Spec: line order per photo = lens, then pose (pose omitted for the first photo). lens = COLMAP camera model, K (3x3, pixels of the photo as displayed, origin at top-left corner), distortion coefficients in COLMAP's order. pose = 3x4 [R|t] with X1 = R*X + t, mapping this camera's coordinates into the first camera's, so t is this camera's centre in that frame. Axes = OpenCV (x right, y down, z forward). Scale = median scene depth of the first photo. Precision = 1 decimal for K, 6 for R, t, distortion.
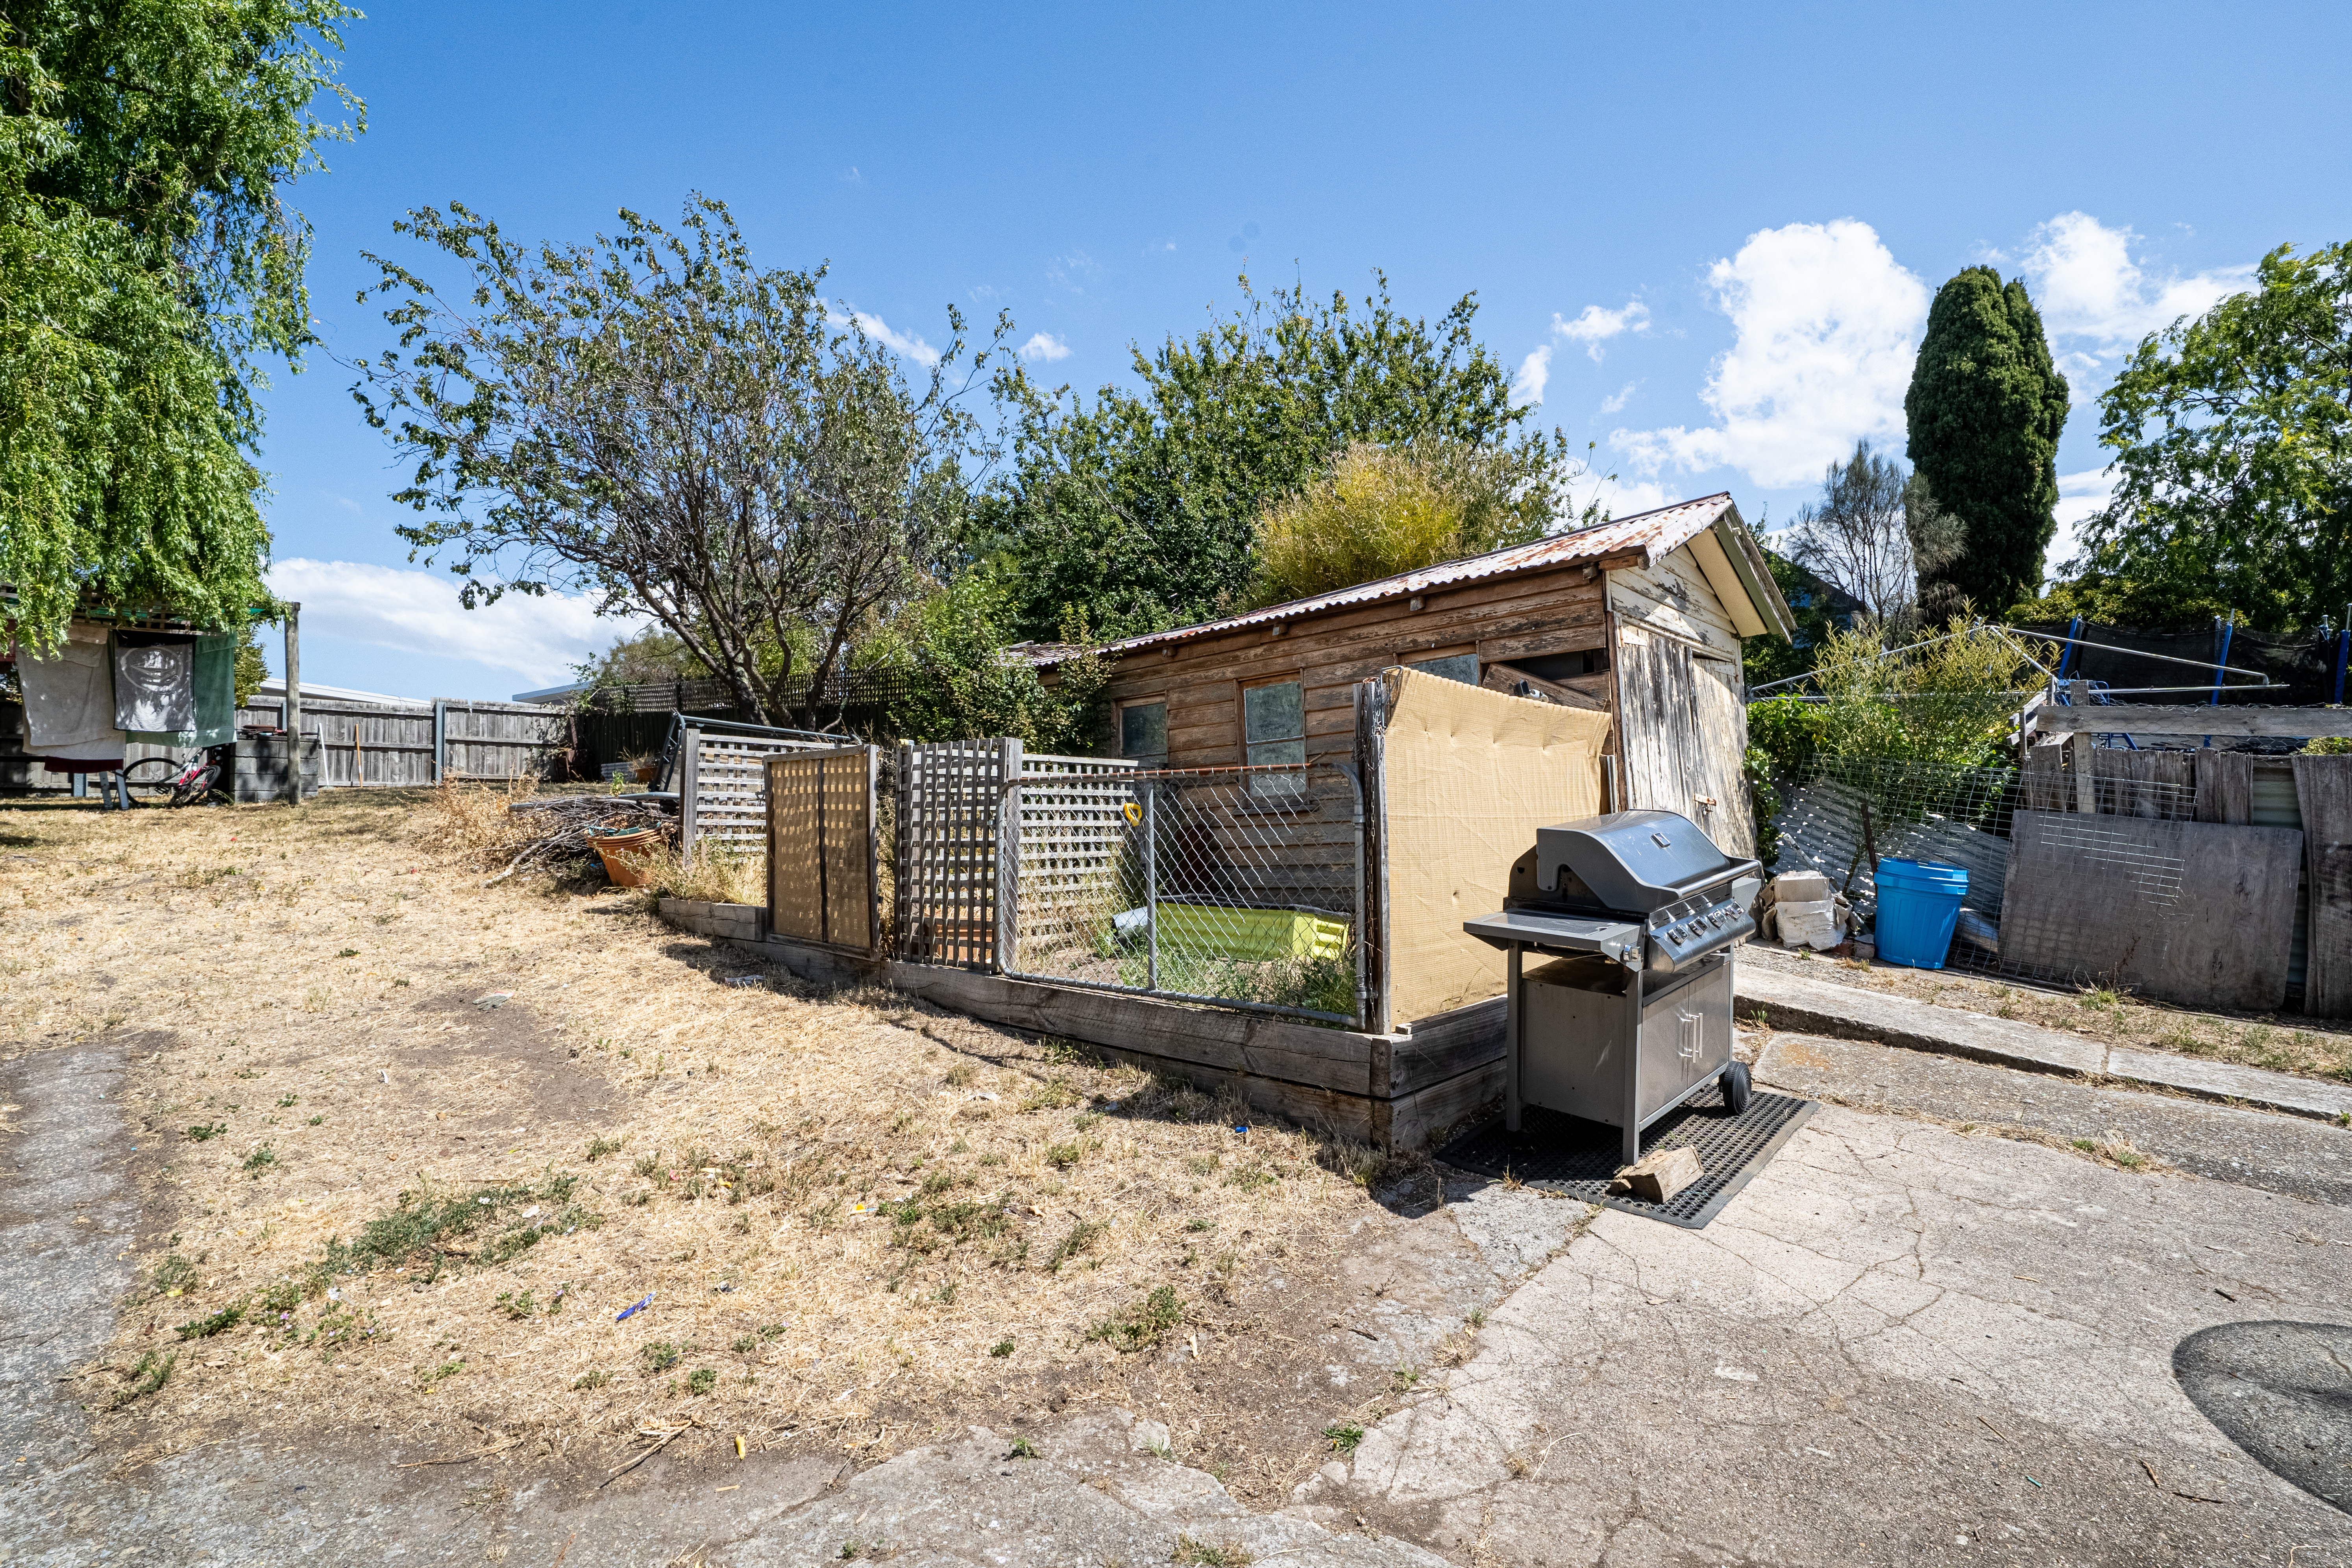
lens RADIAL K [[1102.1, 0, 1180.8], [0, 1102.1, 797.5], [0, 0, 1]] dist [0.001971, 0.005378]
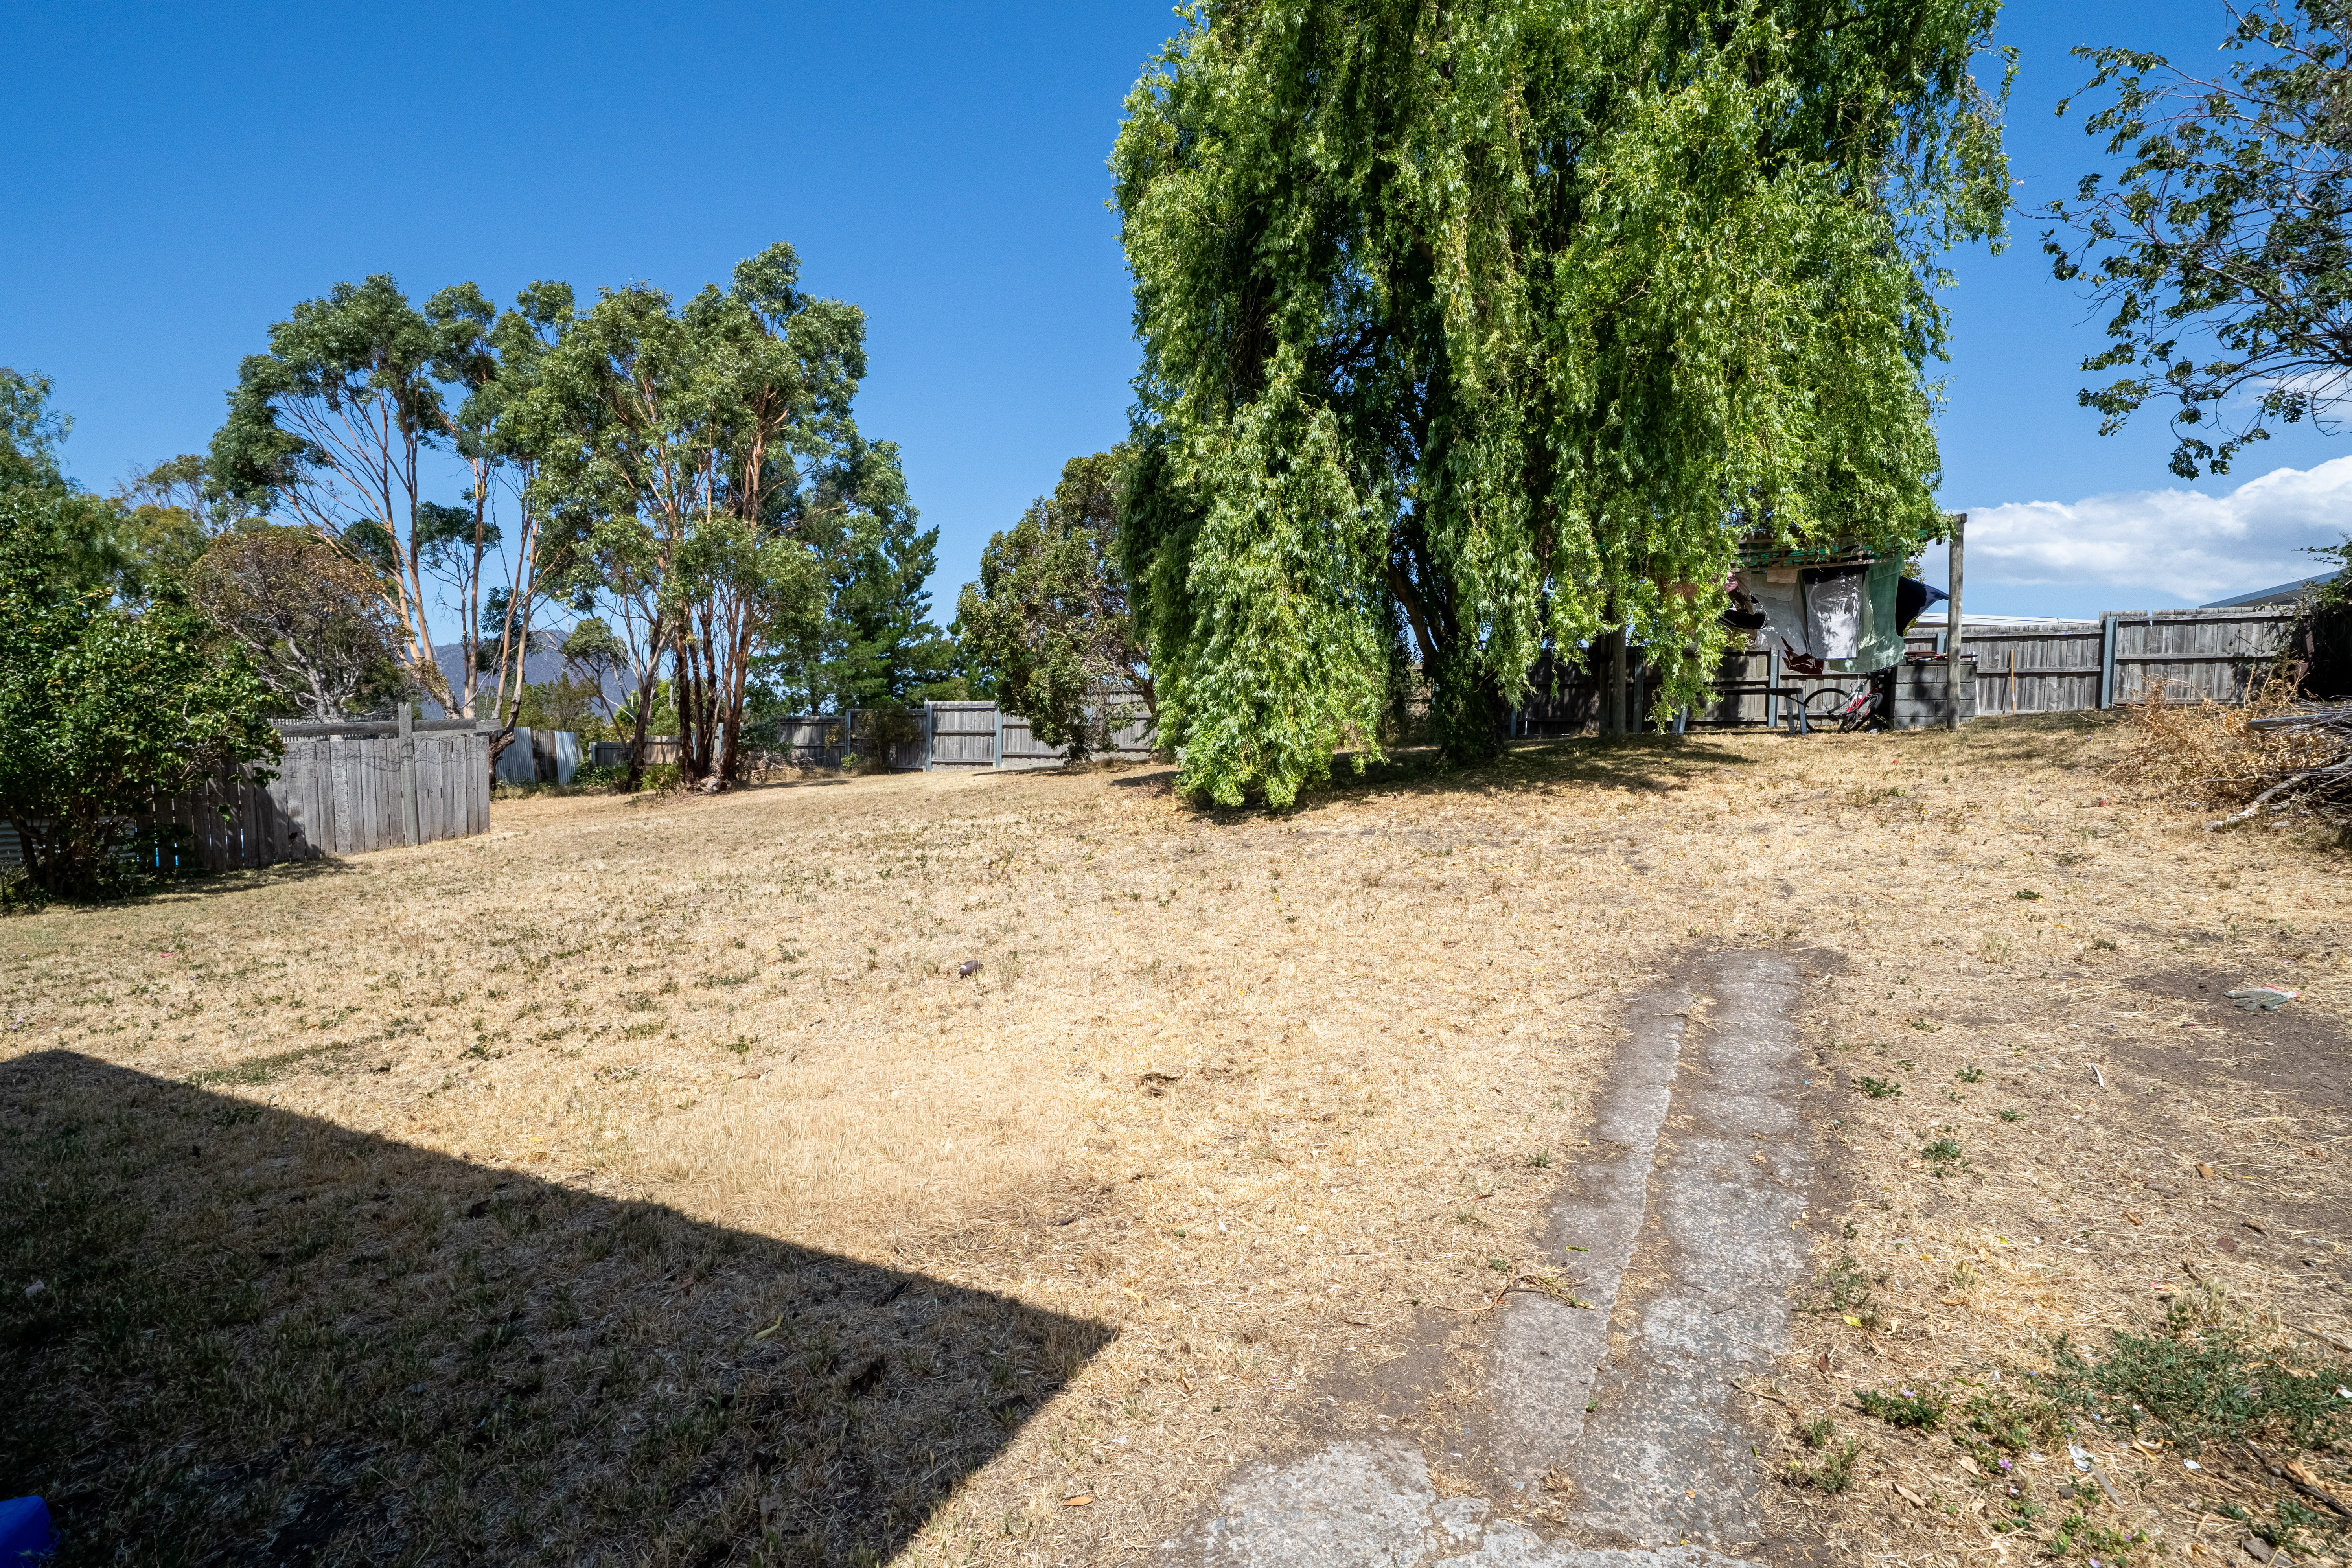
lens RADIAL K [[1102.1, 0, 1175.2], [0, 1102.1, 795.1], [0, 0, 1]] dist [0.001971, 0.005378]
pose [[0.289472, 0.051918, -0.955777, -0.121421], [-0.002319, 0.998563, 0.053540, 0.018886], [0.957184, -0.013282, 0.289176, 0.124402]]
